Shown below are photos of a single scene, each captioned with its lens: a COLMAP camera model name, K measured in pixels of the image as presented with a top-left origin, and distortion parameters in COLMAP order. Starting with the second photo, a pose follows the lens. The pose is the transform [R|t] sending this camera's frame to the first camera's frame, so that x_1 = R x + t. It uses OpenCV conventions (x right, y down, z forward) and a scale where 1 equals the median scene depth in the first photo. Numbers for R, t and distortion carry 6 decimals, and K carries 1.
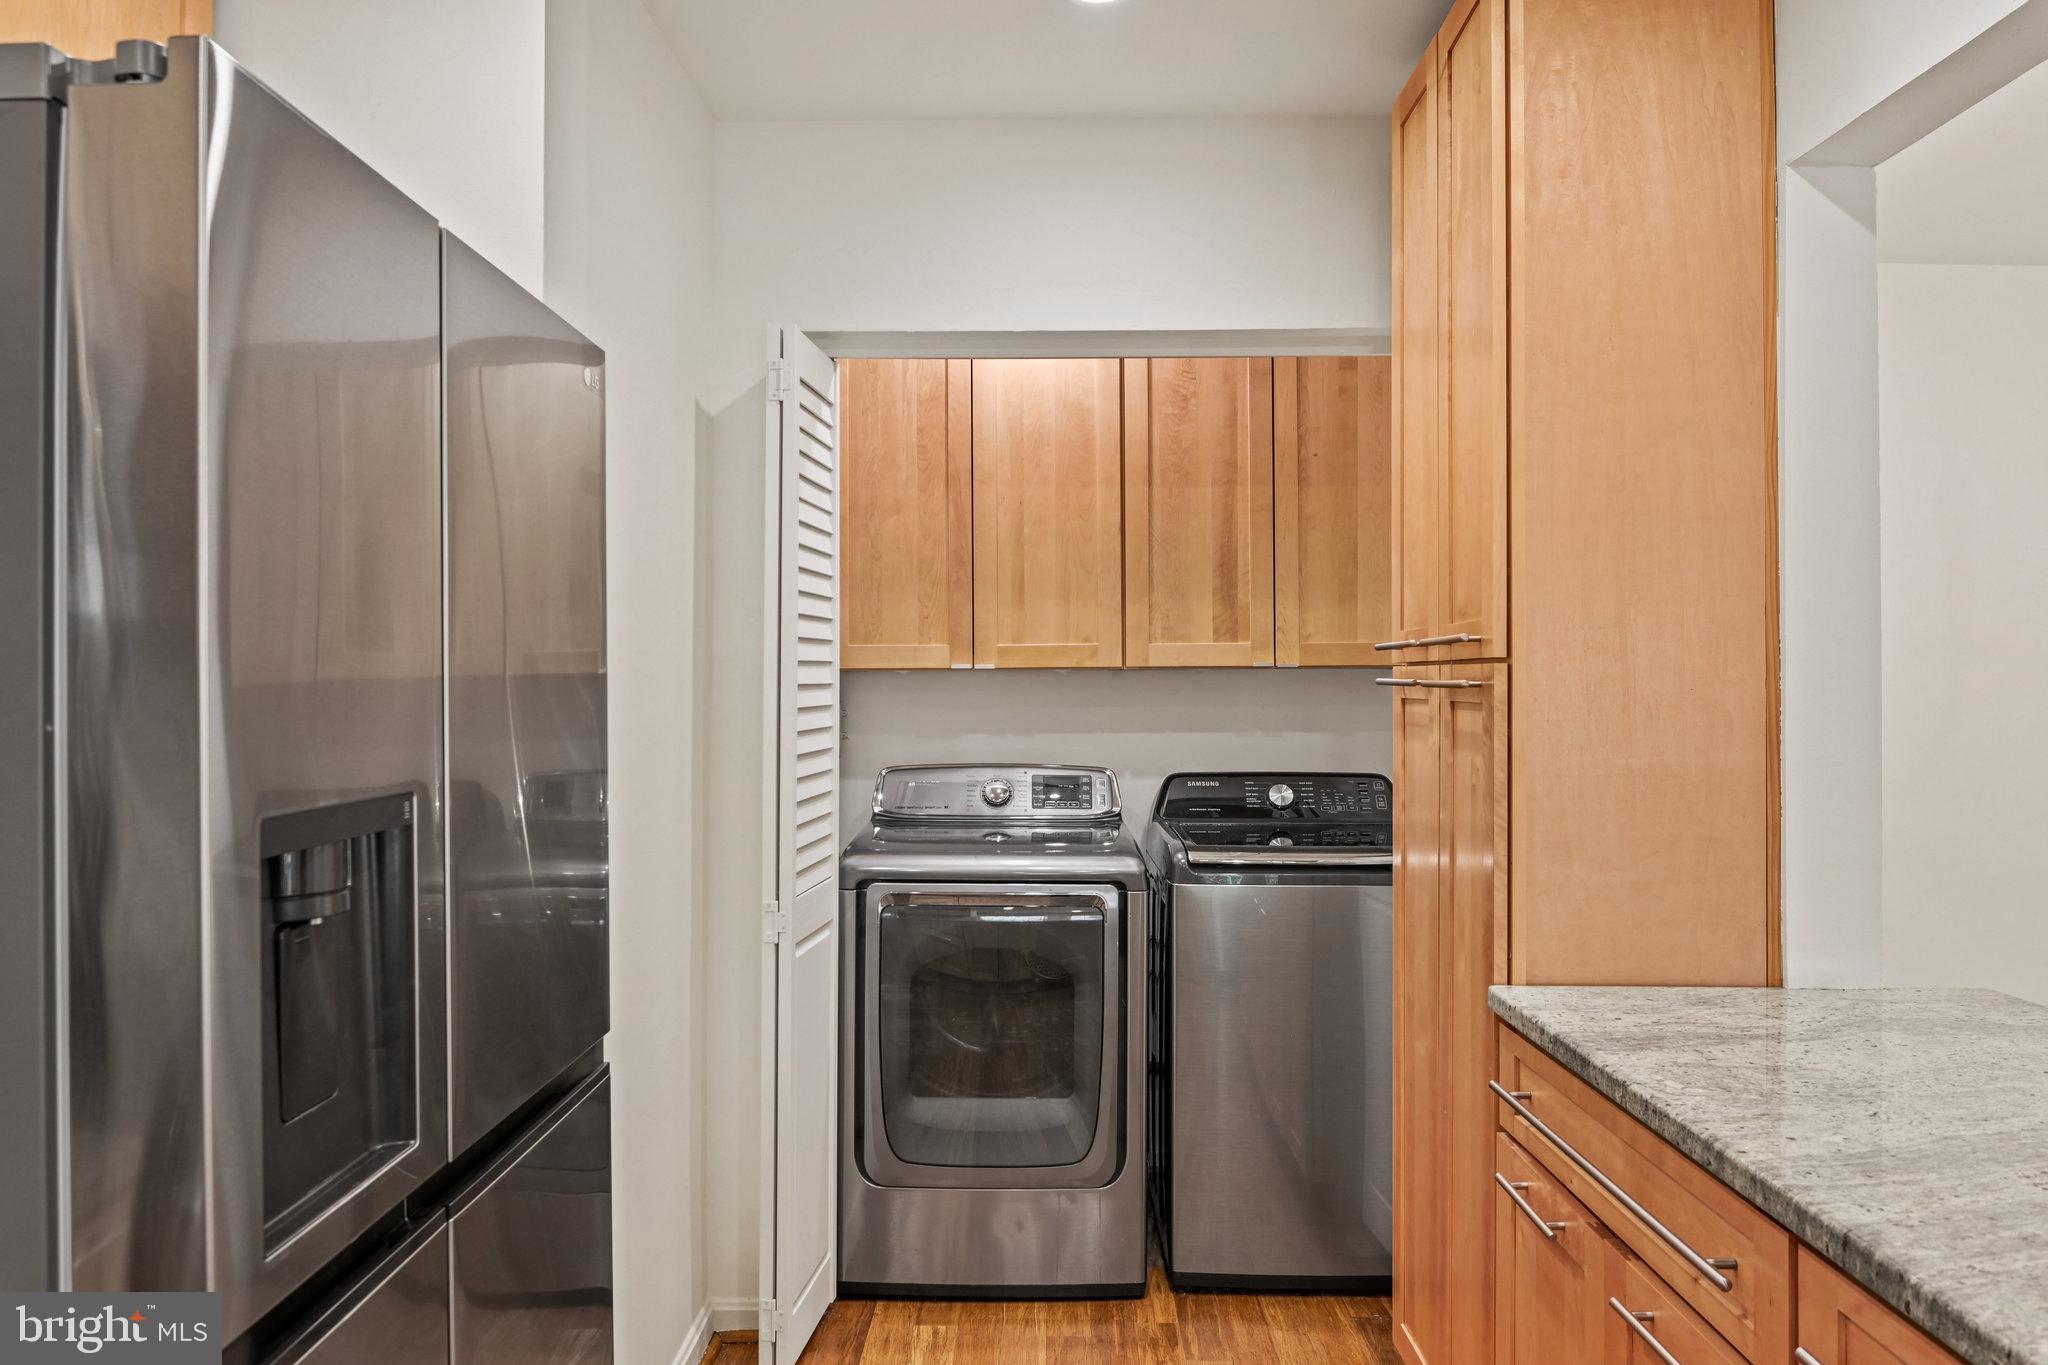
lens RADIAL K [[1364.8, 0, 1023.1], [0, 1364.8, 663.7], [0, 0, 1]] dist [-0.001327, -0.017047]
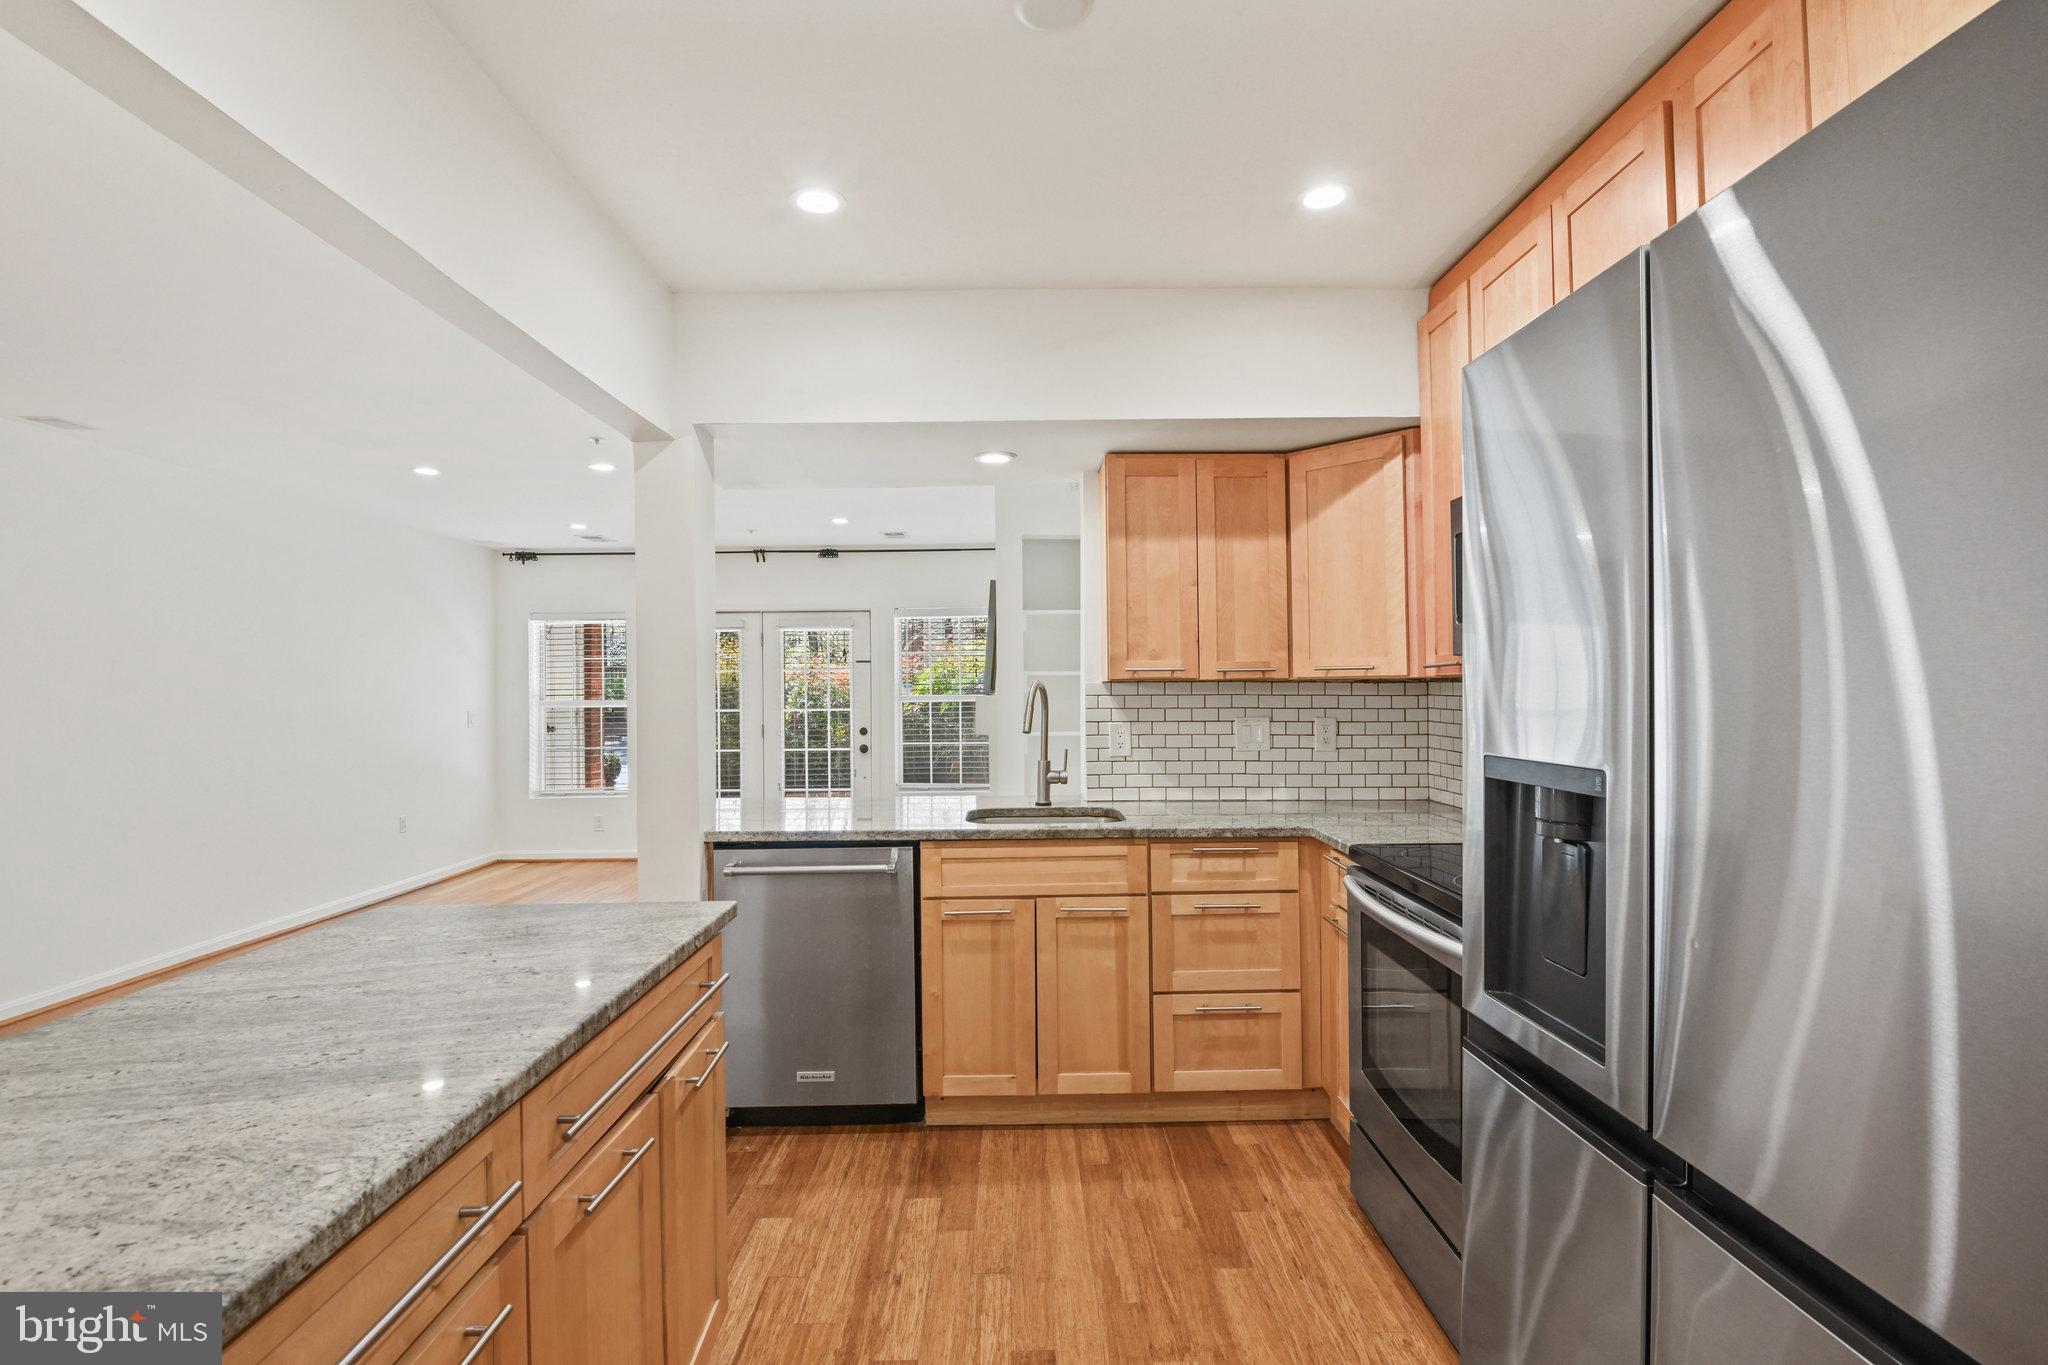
lens RADIAL K [[949.1, 0, 1022.0], [0, 949.1, 679.7], [0, 0, 1]] dist [-0.002773, -0.008997]
pose [[-0.999448, 0.008456, -0.032143, 0.065995], [0.009258, 0.999647, -0.024885, 0.022882], [0.031921, -0.025168, -0.999173, 1.361040]]
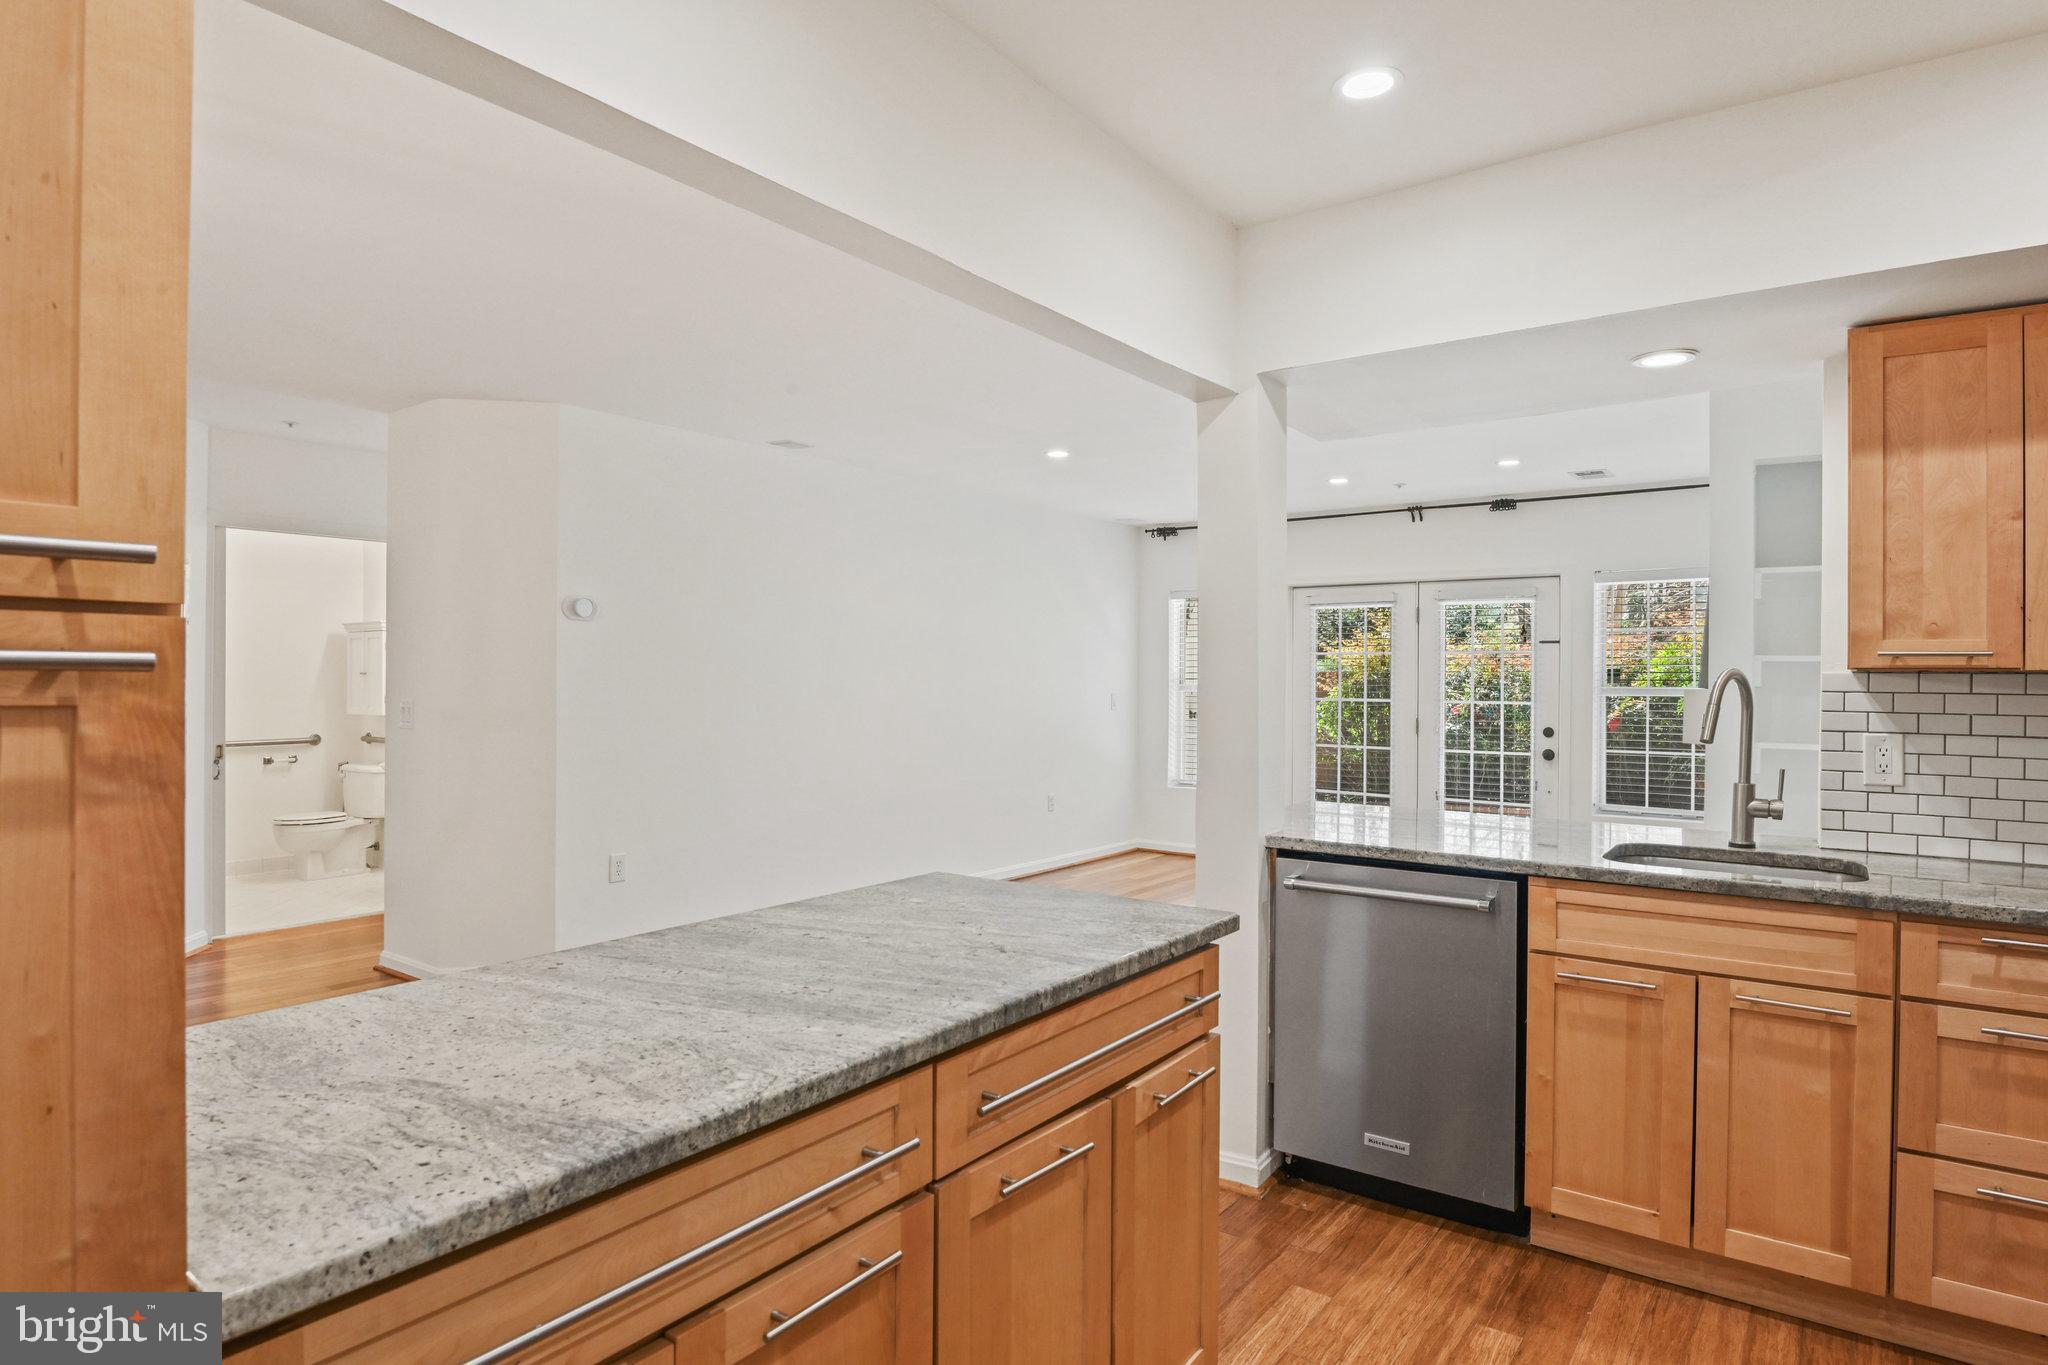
lens RADIAL K [[1128.2, 0, 1024.5], [0, 1128.2, 677.8], [0, 0, 1]] dist [-0.003383, -0.015104]
pose [[-0.819087, -0.007858, 0.573616, -0.122514], [-0.016676, 0.999810, -0.010116, 0.022835], [-0.573427, -0.017851, -0.819062, 1.322267]]
